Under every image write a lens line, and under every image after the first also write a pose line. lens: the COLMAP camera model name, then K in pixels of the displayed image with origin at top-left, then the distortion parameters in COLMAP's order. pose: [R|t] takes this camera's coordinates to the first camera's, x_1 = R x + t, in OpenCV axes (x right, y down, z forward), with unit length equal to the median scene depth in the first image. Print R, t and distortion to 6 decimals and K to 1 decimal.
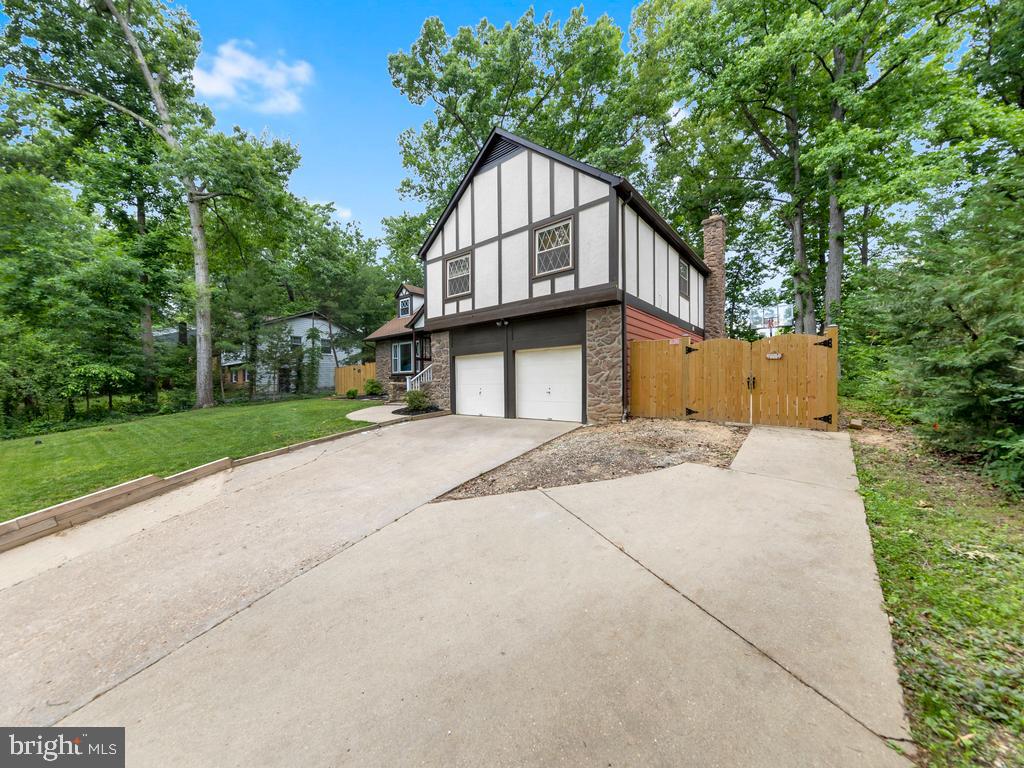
lens RADIAL K [[336.6, 0, 486.7], [0, 336.6, 388.6], [0, 0, 1]] dist [0.000034, 0.000002]
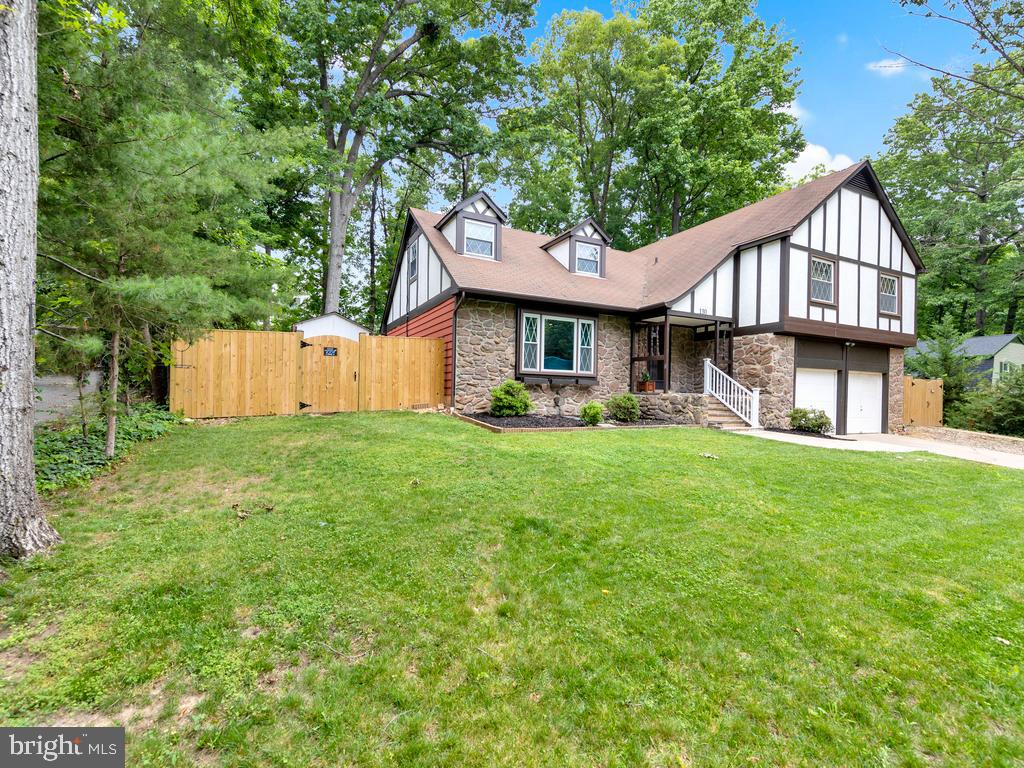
lens RADIAL K [[428.4, 0, 512.0], [0, 428.4, 384.0], [0, 0, 1]] dist [0.000835, 0.000064]
pose [[0.438108, 0.035215, 0.898232, -1.445481], [-0.018664, 0.999373, -0.030076, -0.011552], [-0.898729, -0.003588, 0.438491, 1.238276]]
